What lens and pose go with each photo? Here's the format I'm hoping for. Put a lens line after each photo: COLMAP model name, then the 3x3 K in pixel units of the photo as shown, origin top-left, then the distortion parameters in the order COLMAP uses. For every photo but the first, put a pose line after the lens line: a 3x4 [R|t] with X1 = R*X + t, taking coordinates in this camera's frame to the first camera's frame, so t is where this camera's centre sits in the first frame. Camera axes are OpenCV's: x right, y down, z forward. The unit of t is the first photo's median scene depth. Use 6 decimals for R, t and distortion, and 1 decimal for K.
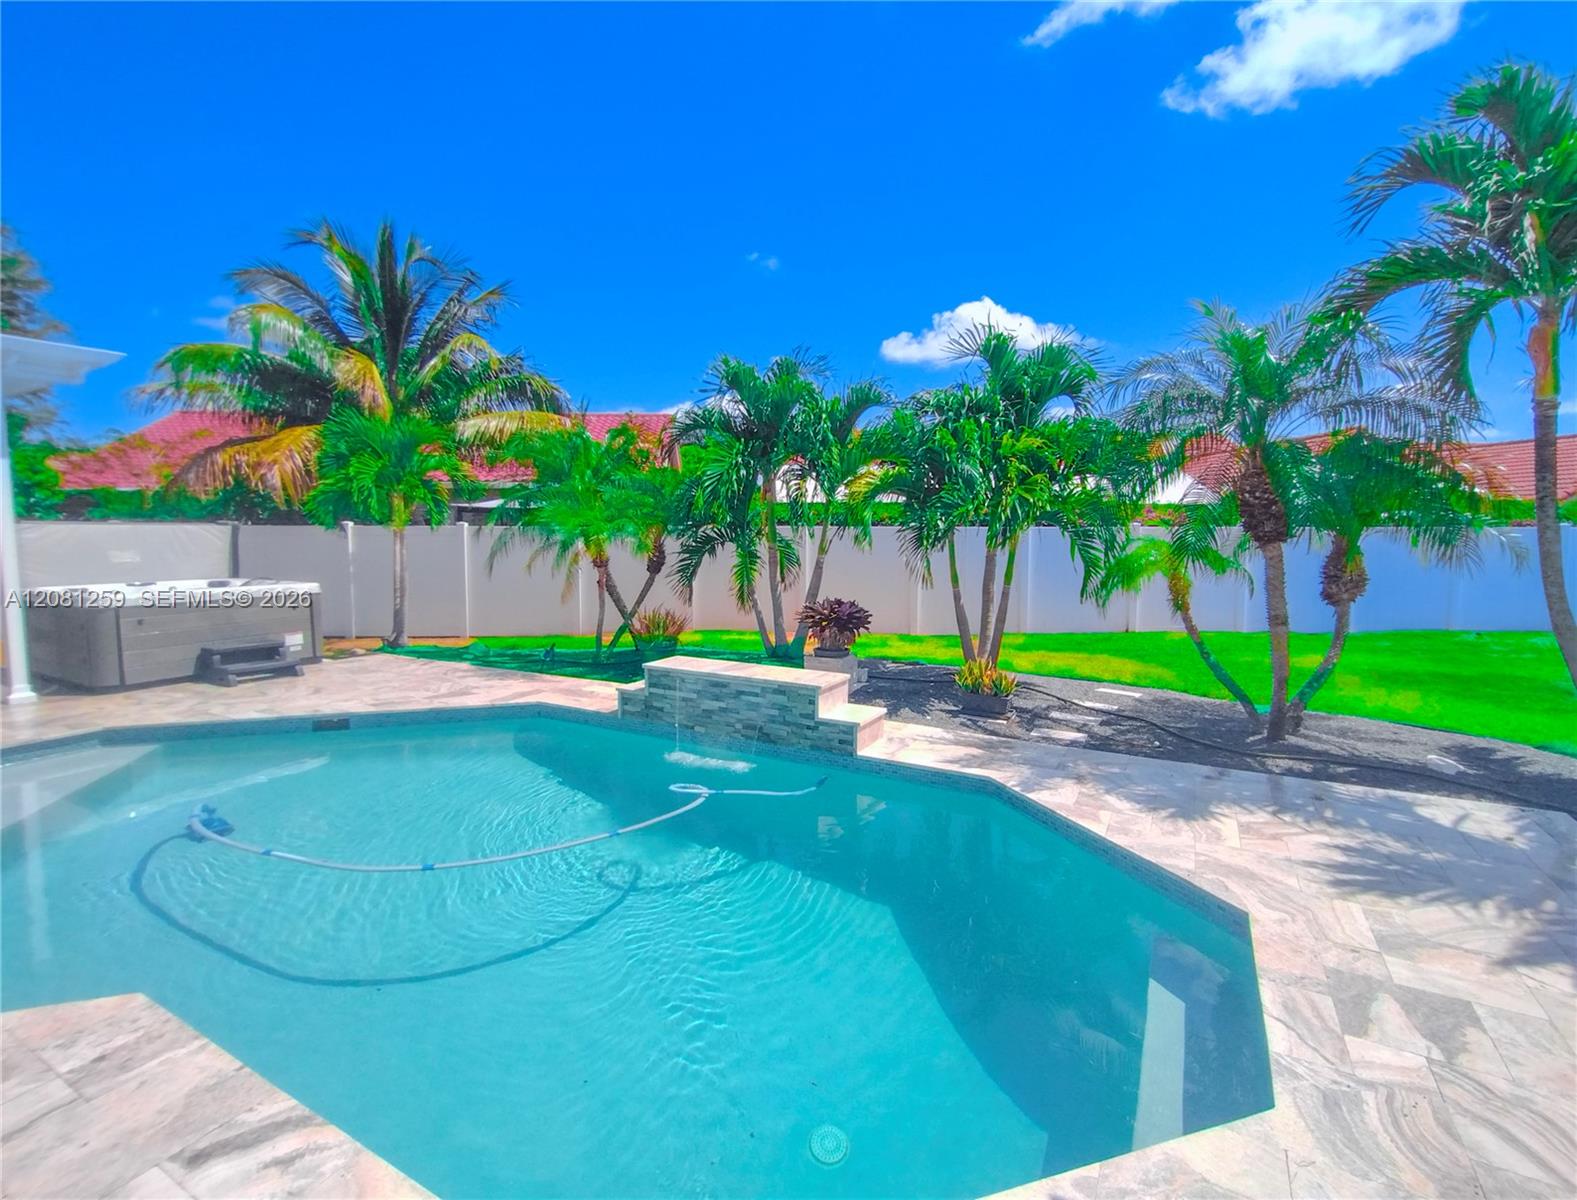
lens RADIAL K [[722.0, 0, 789.3], [0, 722.0, 595.7], [0, 0, 1]] dist [0.001901, 0.000237]
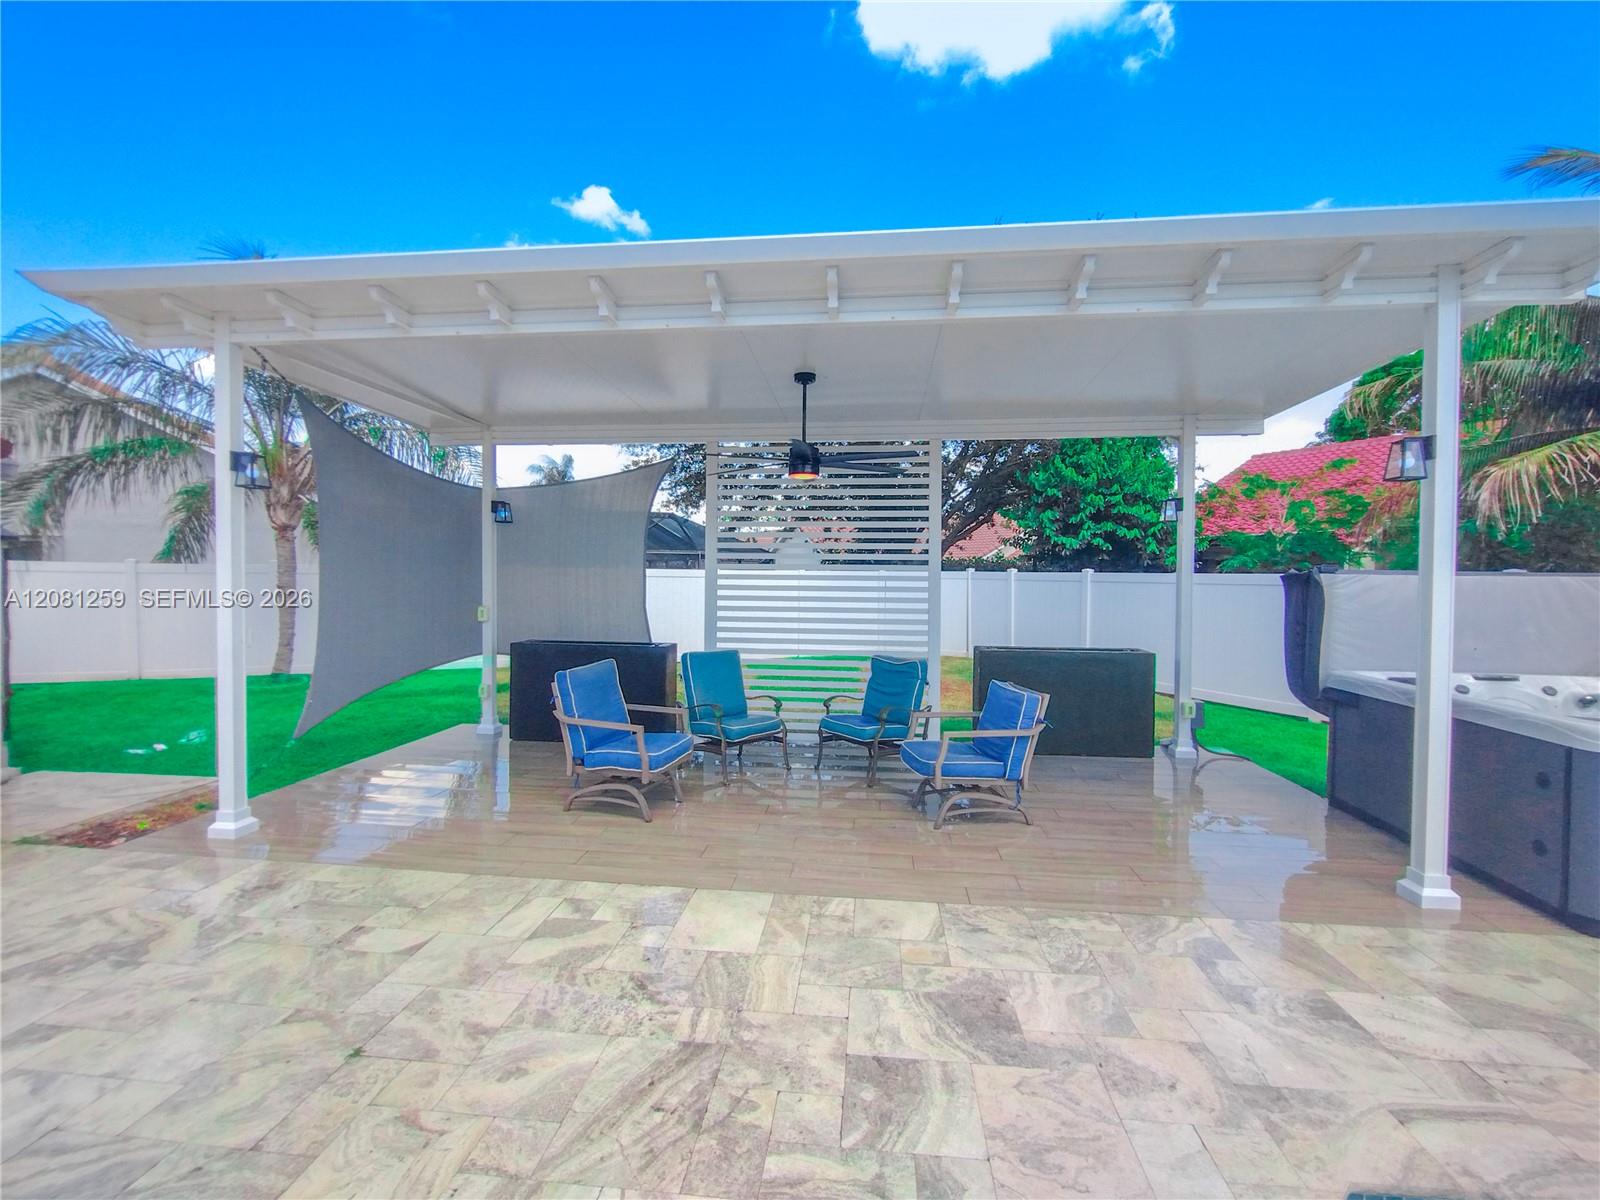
lens RADIAL K [[732.5, 0, 791.4], [0, 732.5, 592.2], [0, 0, 1]] dist [0.003664, -0.002584]
pose [[0.386340, 0.024389, -0.922034, -0.674891], [-0.090734, 0.995807, -0.011678, -0.029505], [0.917883, 0.088172, 0.386933, 0.298783]]
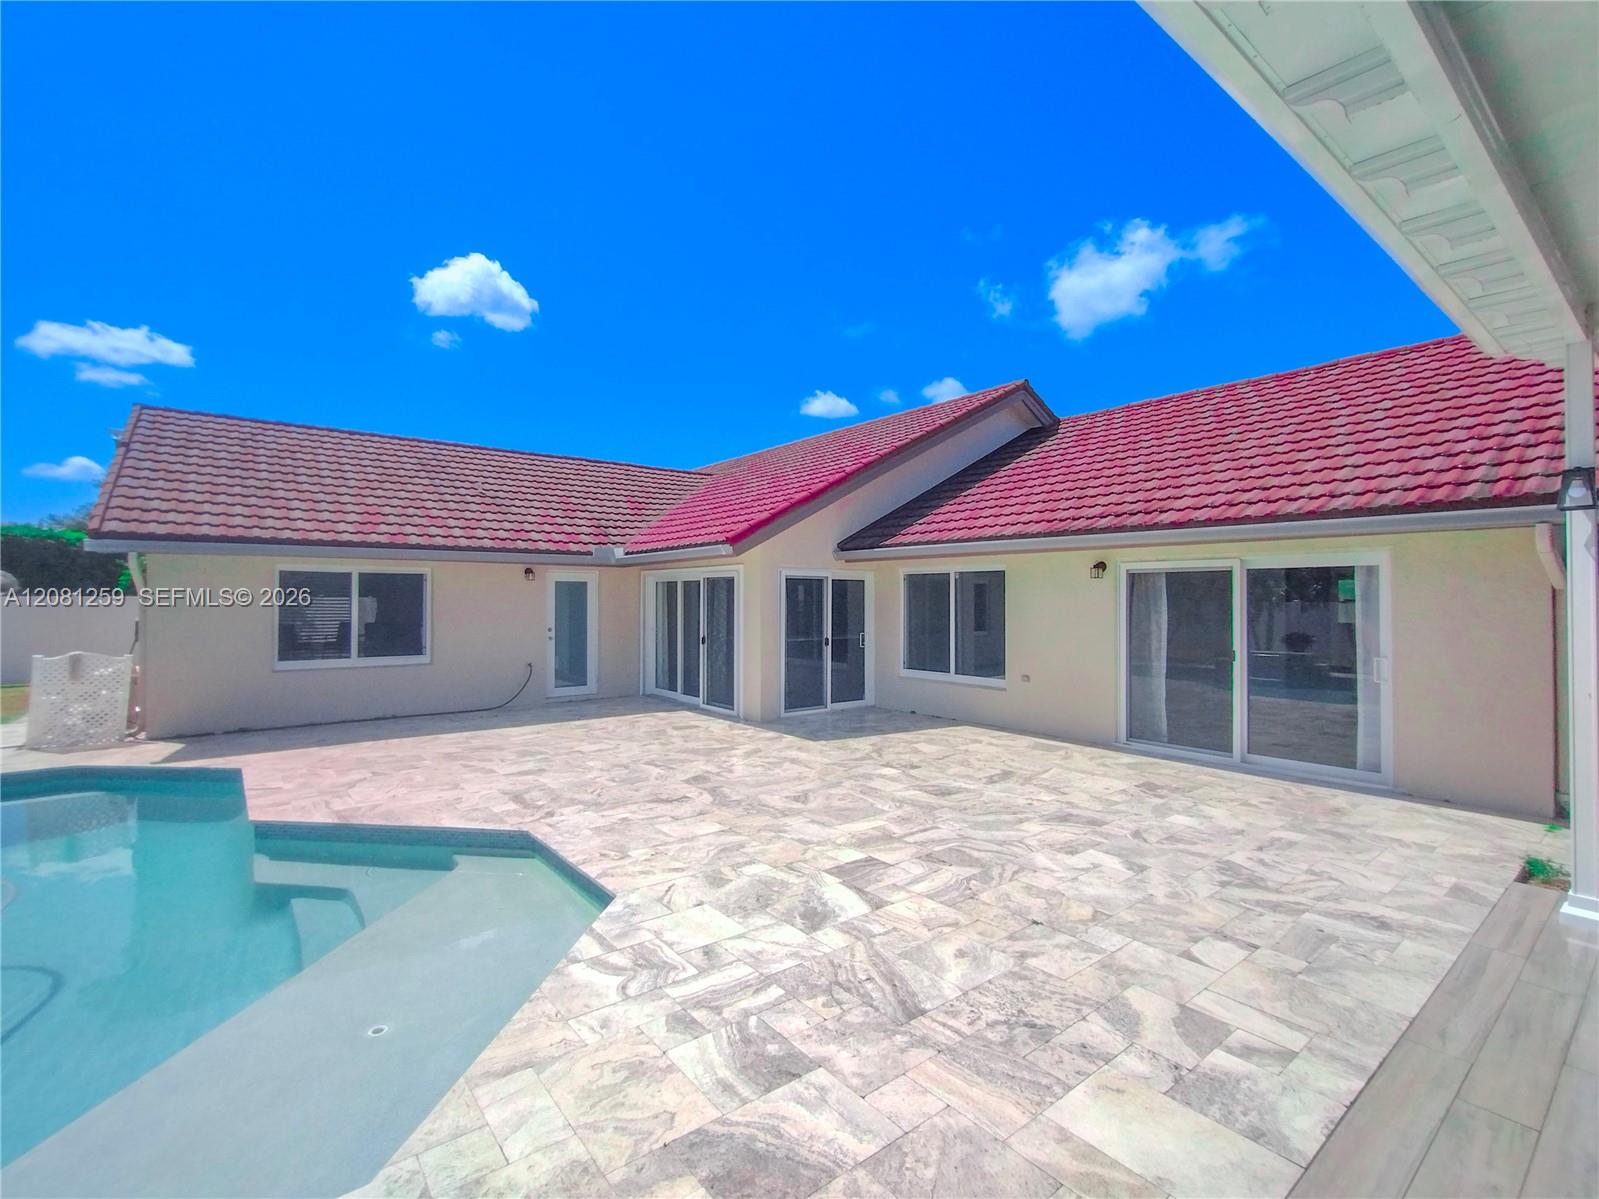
lens RADIAL K [[732.1, 0, 787.9], [0, 732.1, 587.7], [0, 0, 1]] dist [0.003664, -0.002584]
pose [[-0.922830, 0.004581, 0.385180, -1.096348], [0.032767, 0.997239, 0.066643, -0.080011], [-0.383811, 0.074122, -0.920432, 0.789882]]
